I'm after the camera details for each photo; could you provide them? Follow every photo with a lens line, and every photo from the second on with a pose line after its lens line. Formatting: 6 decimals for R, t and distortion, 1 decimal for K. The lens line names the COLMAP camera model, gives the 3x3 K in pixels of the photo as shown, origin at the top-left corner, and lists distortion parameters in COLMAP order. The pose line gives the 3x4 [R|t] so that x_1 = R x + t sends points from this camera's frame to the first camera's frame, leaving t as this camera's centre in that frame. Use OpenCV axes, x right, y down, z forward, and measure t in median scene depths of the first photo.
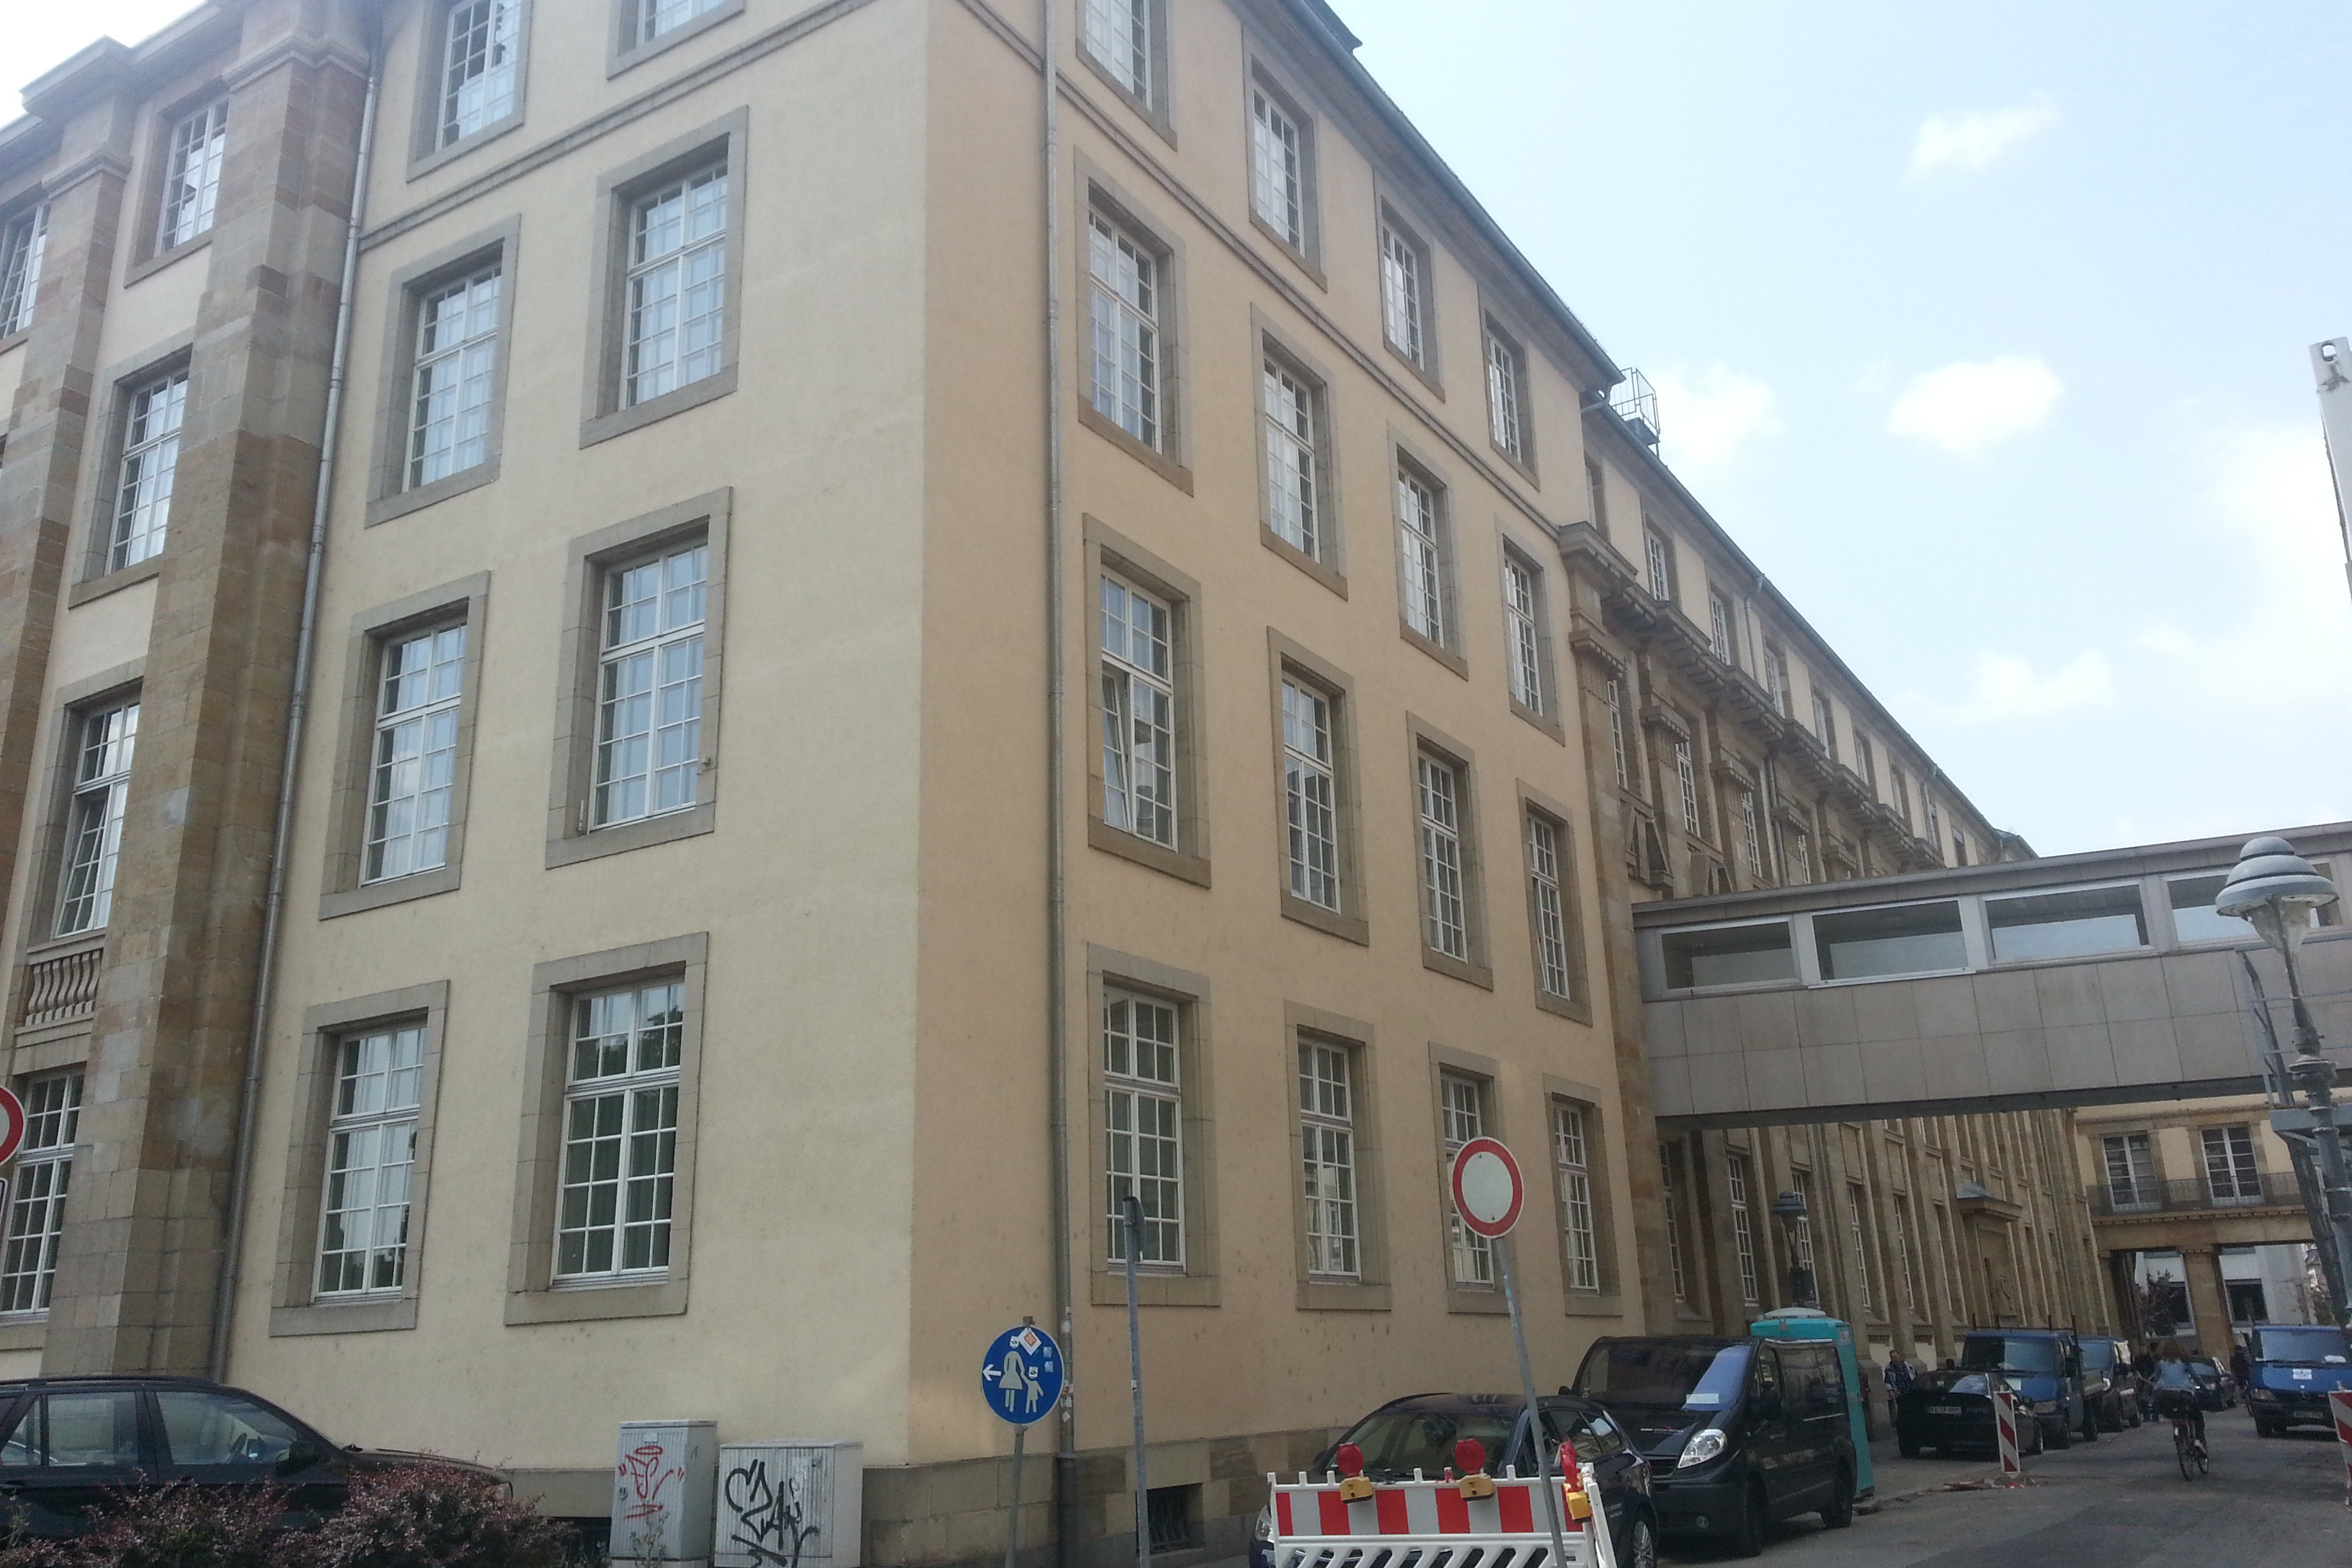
lens RADIAL K [[1836.7, 0, 1176.0], [0, 1836.7, 784.0], [0, 0, 1]] dist [0.116841, -0.213448]
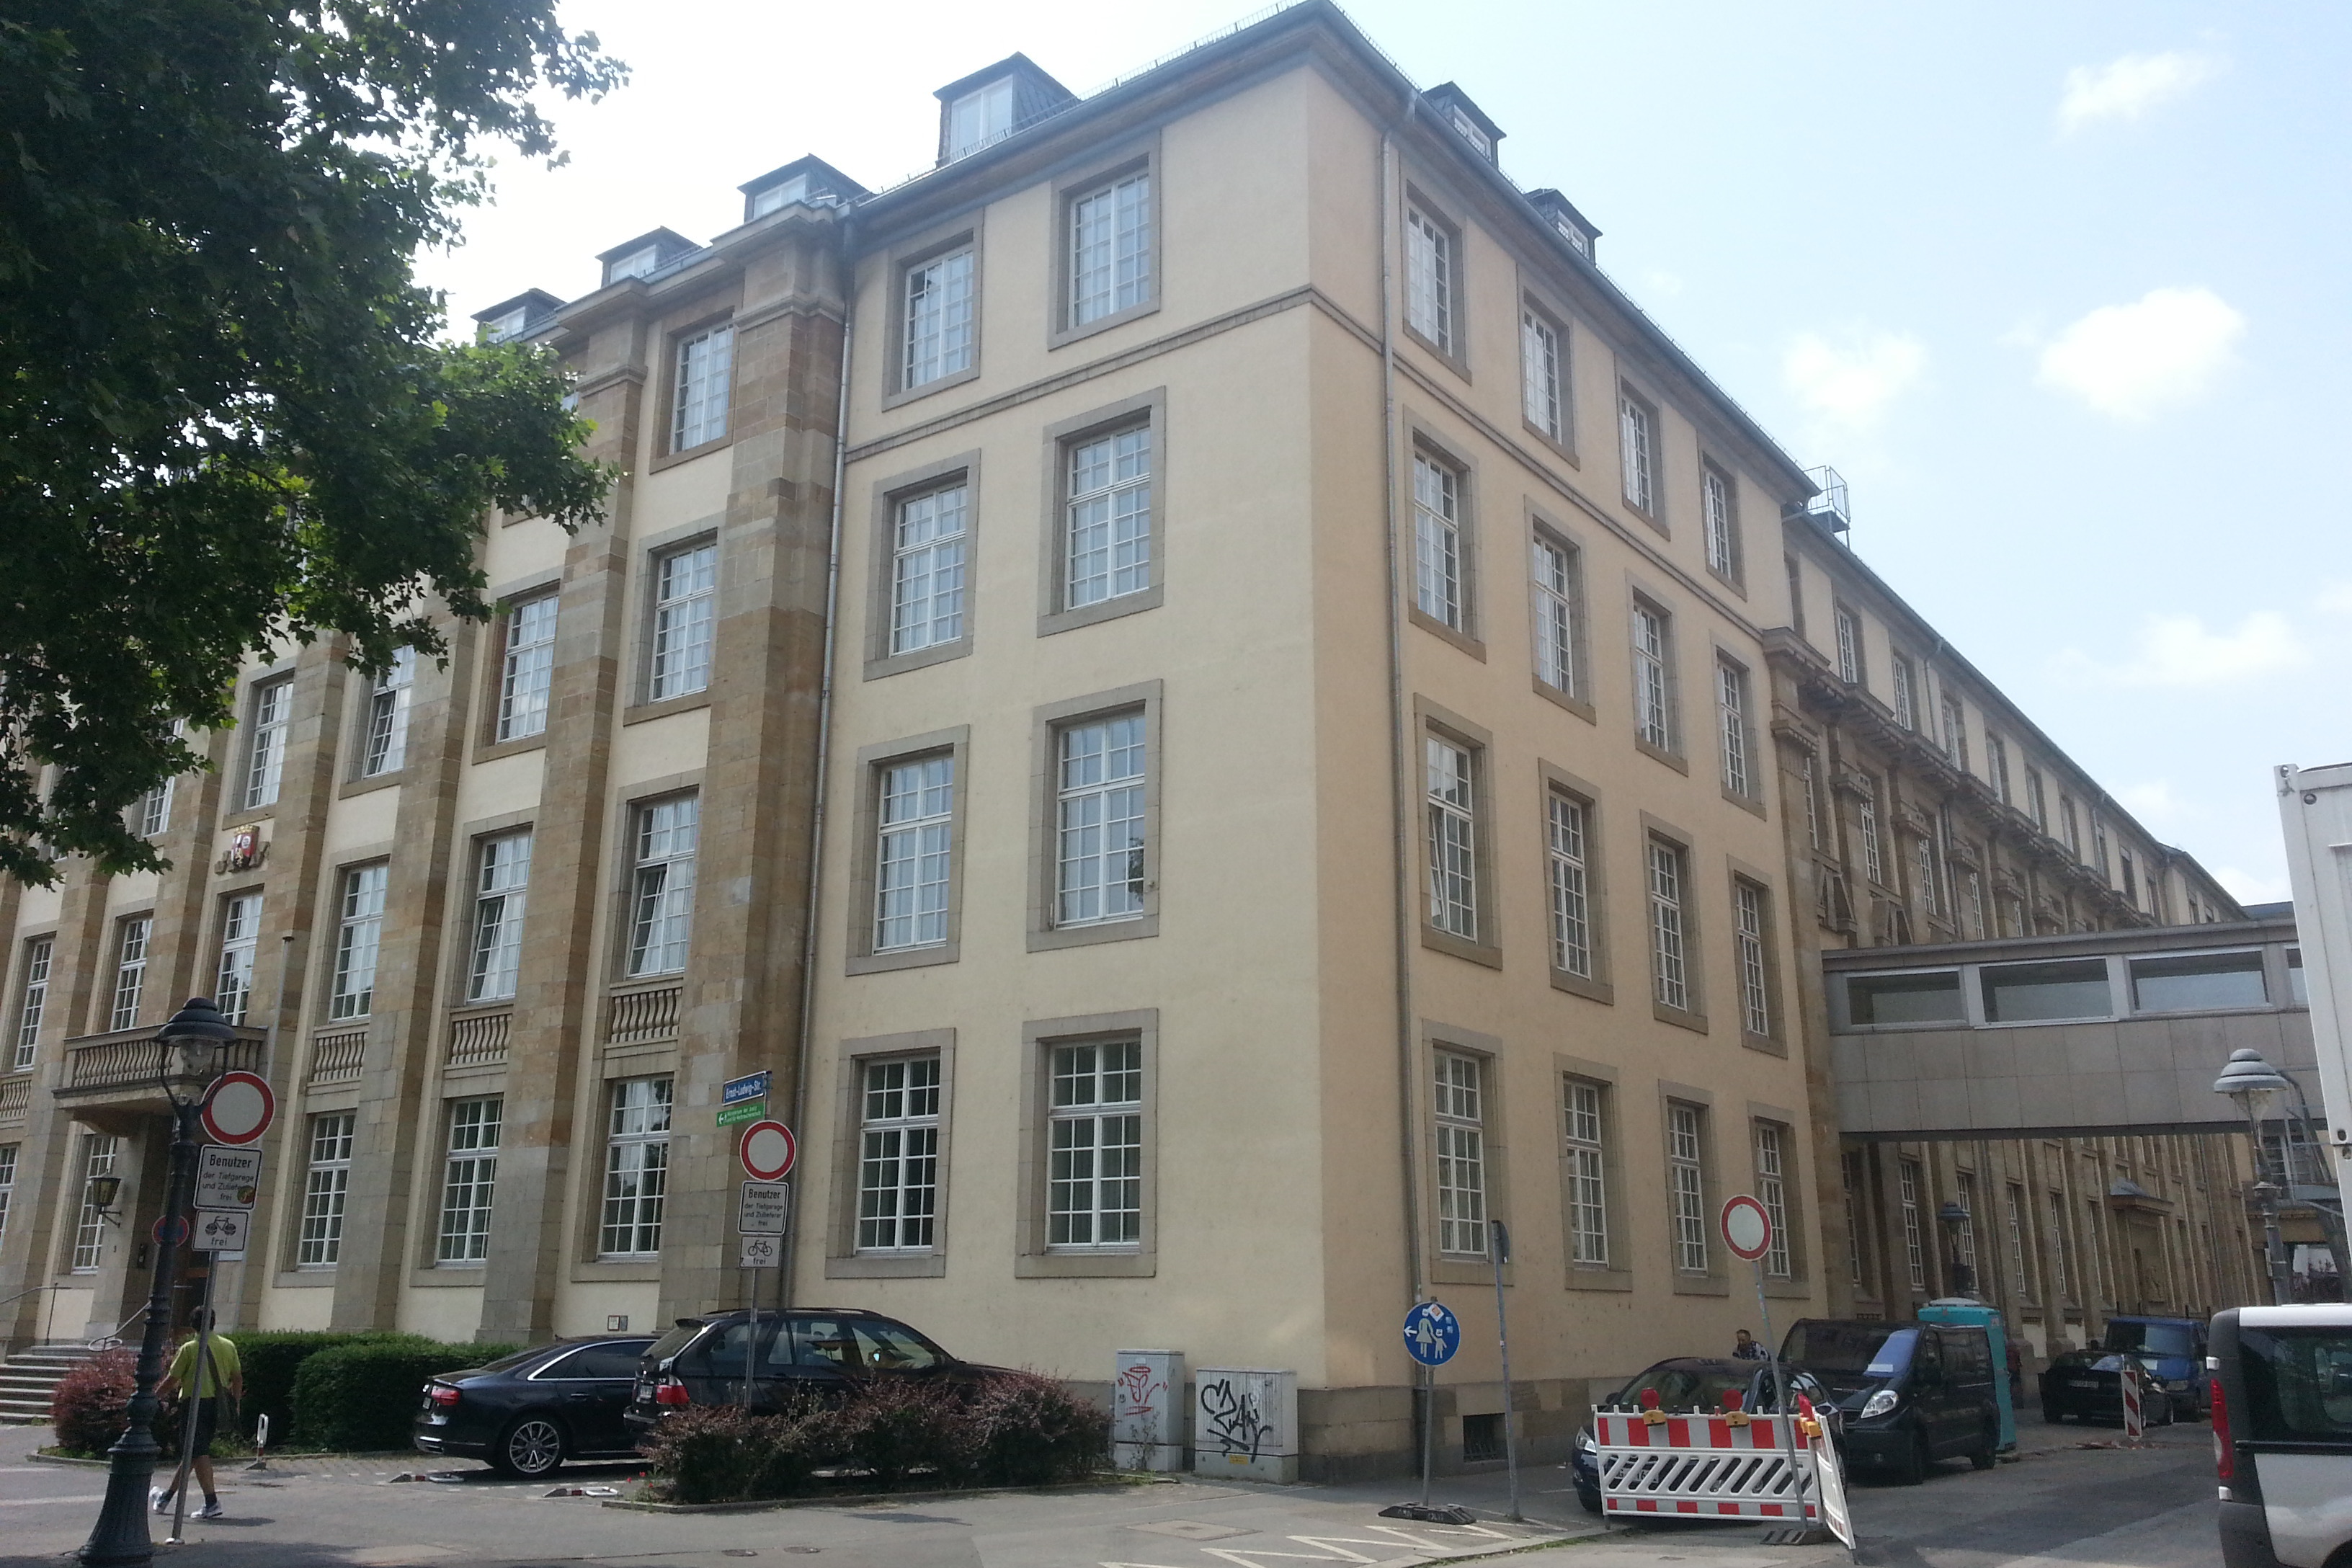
lens RADIAL K [[1799.7, 0, 1176.0], [0, 1799.7, 784.0], [0, 0, 1]] dist [0.108718, -0.189586]
pose [[0.995887, 0.012887, -0.089685, -0.089013], [-0.010838, 0.999670, 0.023290, -0.093636], [0.089956, -0.022222, 0.995698, -0.280415]]
